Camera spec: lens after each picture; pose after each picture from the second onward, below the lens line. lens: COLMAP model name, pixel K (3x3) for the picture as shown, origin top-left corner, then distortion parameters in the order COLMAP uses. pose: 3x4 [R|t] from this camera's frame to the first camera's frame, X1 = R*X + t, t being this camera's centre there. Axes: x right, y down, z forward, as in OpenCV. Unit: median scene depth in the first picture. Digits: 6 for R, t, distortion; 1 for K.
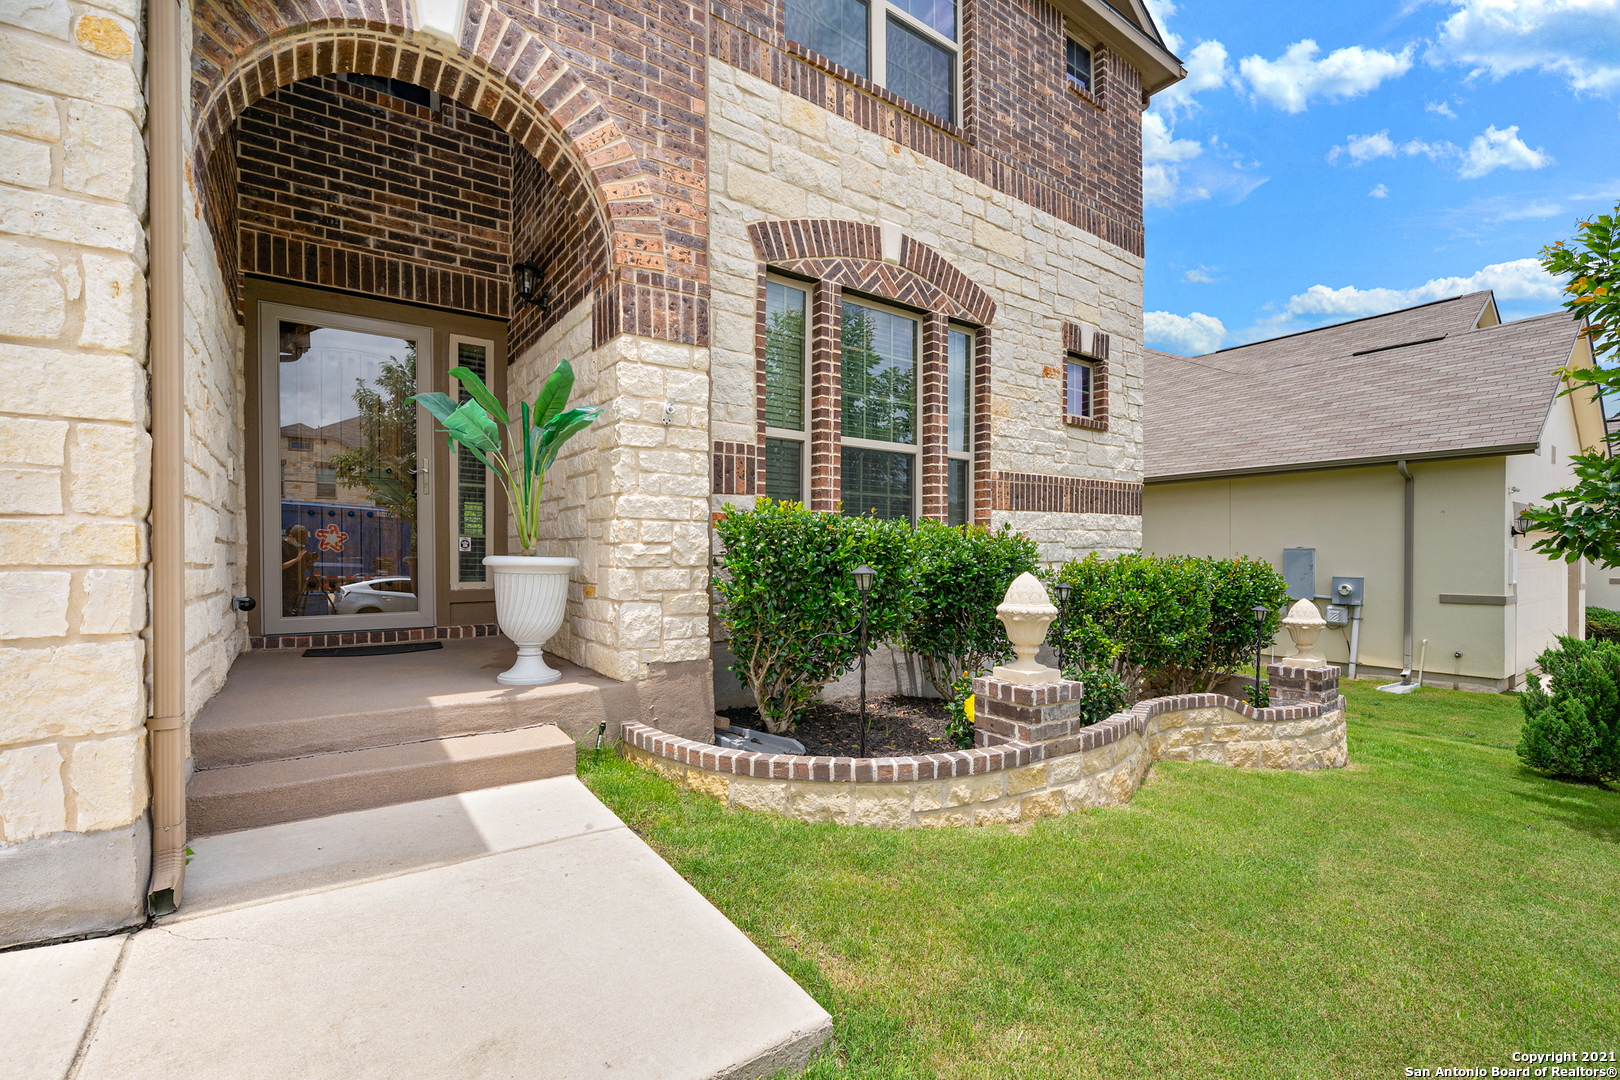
lens RADIAL K [[690.5, 0, 811.8], [0, 690.5, 556.0], [0, 0, 1]] dist [0.001118, 0.000442]
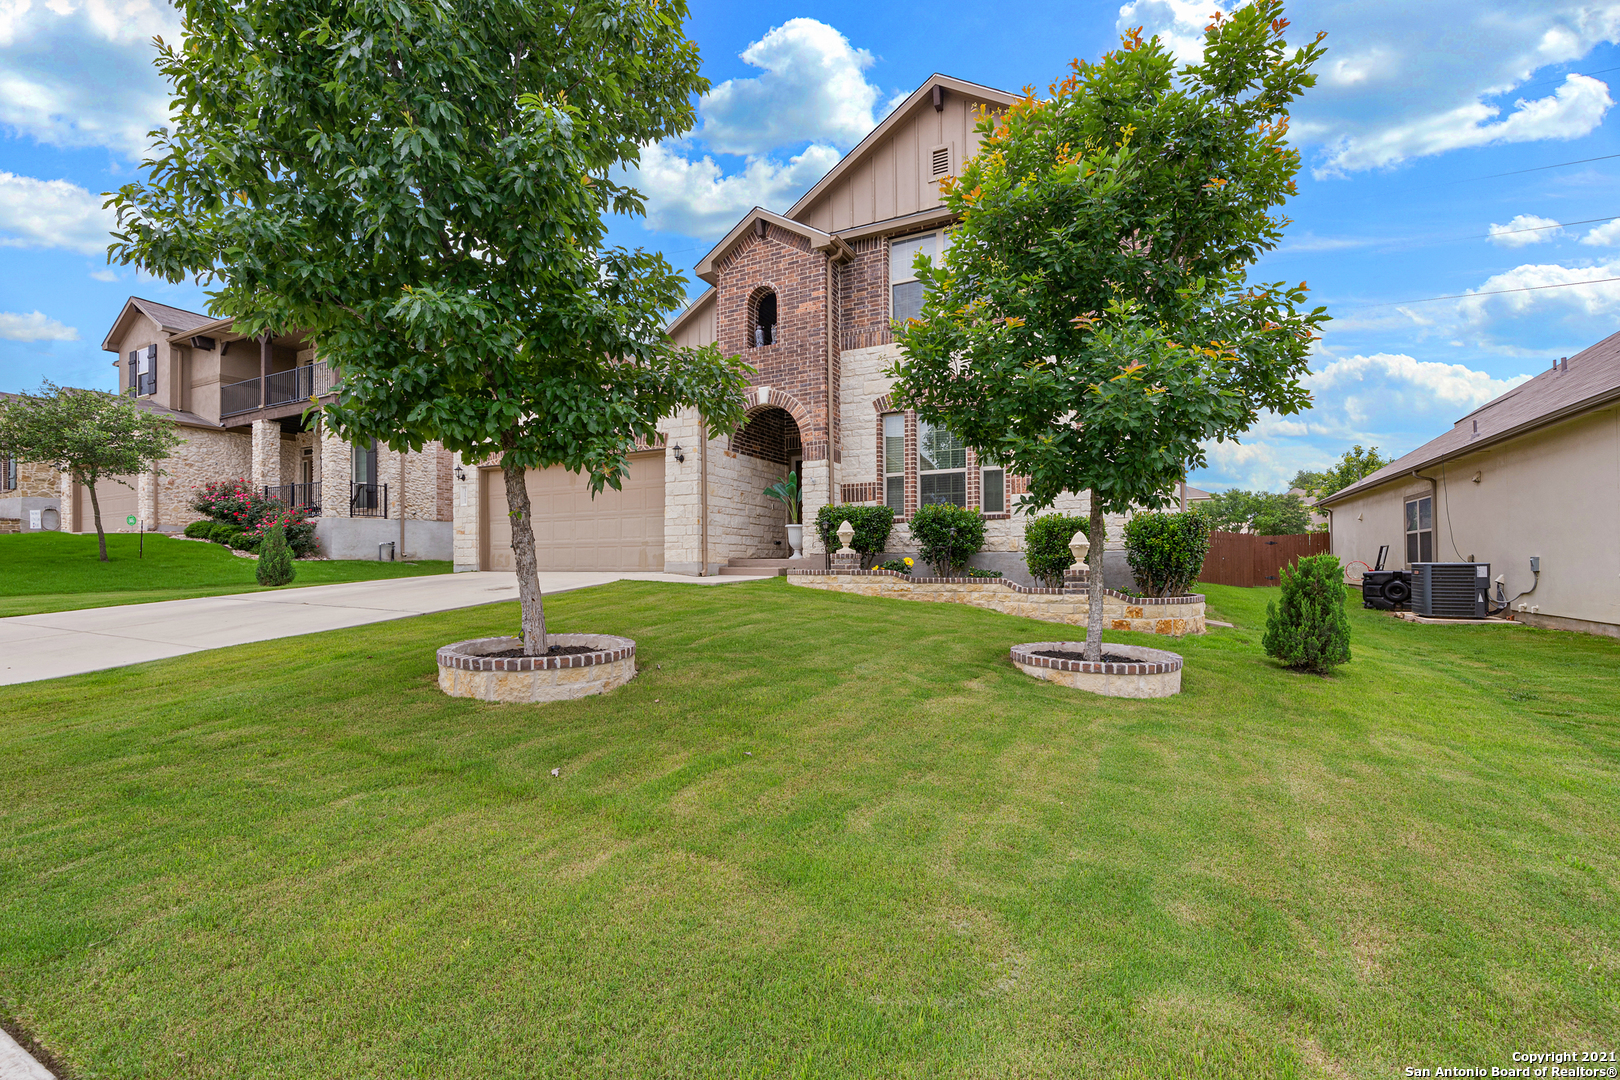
lens RADIAL K [[690.5, 0, 820.0], [0, 690.5, 546.7], [0, 0, 1]] dist [0.001118, 0.000442]
pose [[0.461817, -0.024857, -0.886627, 2.031917], [0.003174, 0.999647, -0.026372, 0.150594], [0.886970, 0.009365, 0.461733, -0.398257]]
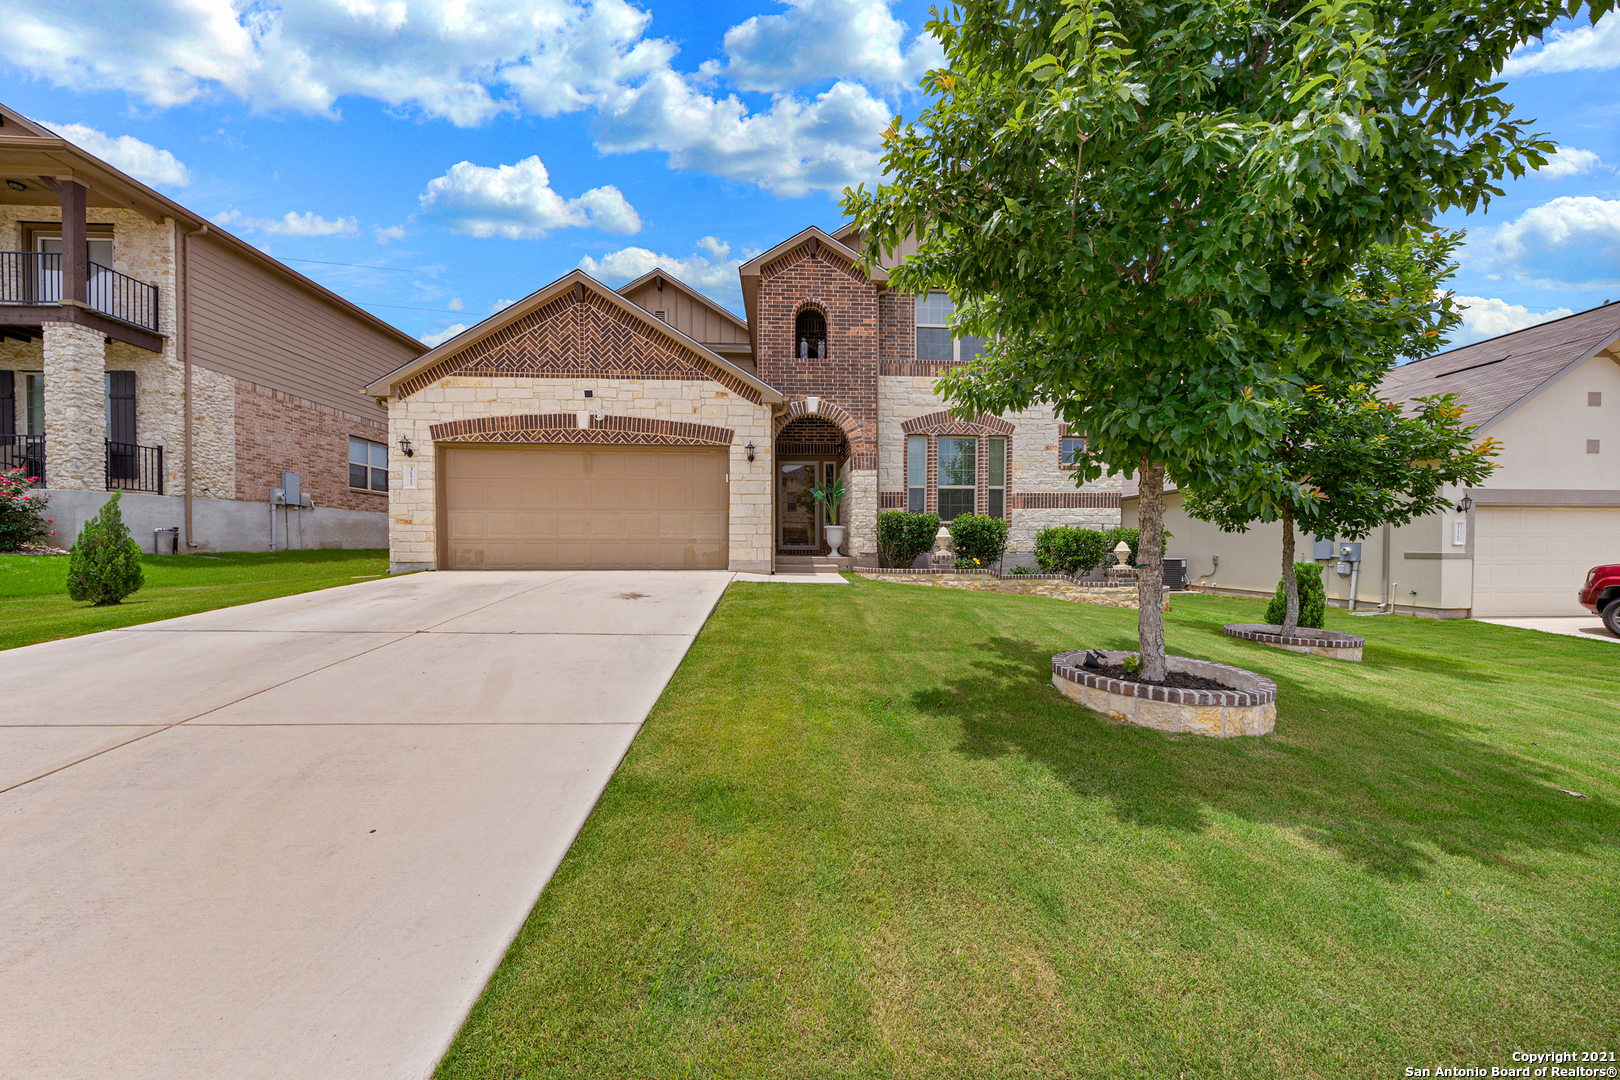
lens RADIAL K [[553.9, 0, 819.5], [0, 553.9, 552.1], [0, 0, 1]] dist [-0.006836, 0.000437]
pose [[0.847610, 0.005893, -0.530588, 0.875971], [-0.002269, 0.999969, 0.007483, 0.091122], [0.530616, -0.005139, 0.847597, -1.267642]]
